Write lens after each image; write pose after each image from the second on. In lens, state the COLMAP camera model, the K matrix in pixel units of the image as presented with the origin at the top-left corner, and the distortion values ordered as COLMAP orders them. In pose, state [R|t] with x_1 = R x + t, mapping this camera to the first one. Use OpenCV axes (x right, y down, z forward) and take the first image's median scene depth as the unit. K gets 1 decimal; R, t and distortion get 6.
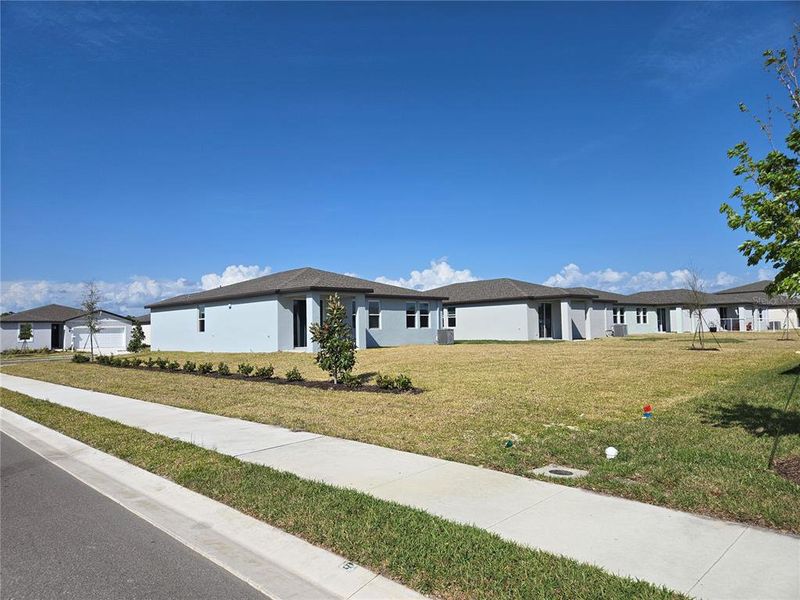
lens RADIAL K [[534.1, 0, 406.7], [0, 534.1, 302.9], [0, 0, 1]] dist [0.095039, -0.083841]
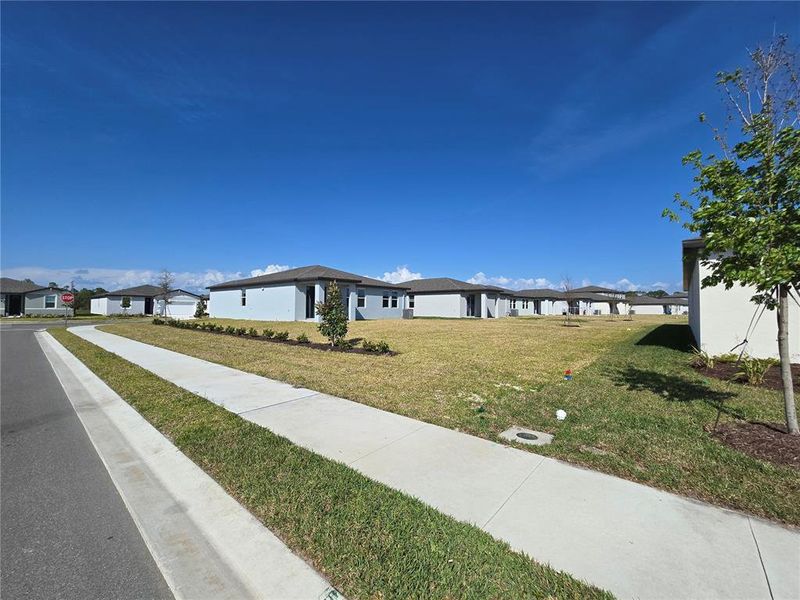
lens RADIAL K [[329.5, 0, 400.0], [0, 329.5, 300.0], [0, 0, 1]] dist [0.001565, 0.000868]
pose [[0.997830, 0.030155, 0.058530, -0.012312], [-0.031452, 0.999277, 0.021368, 0.008506], [-0.057843, -0.023162, 0.998057, 0.134457]]
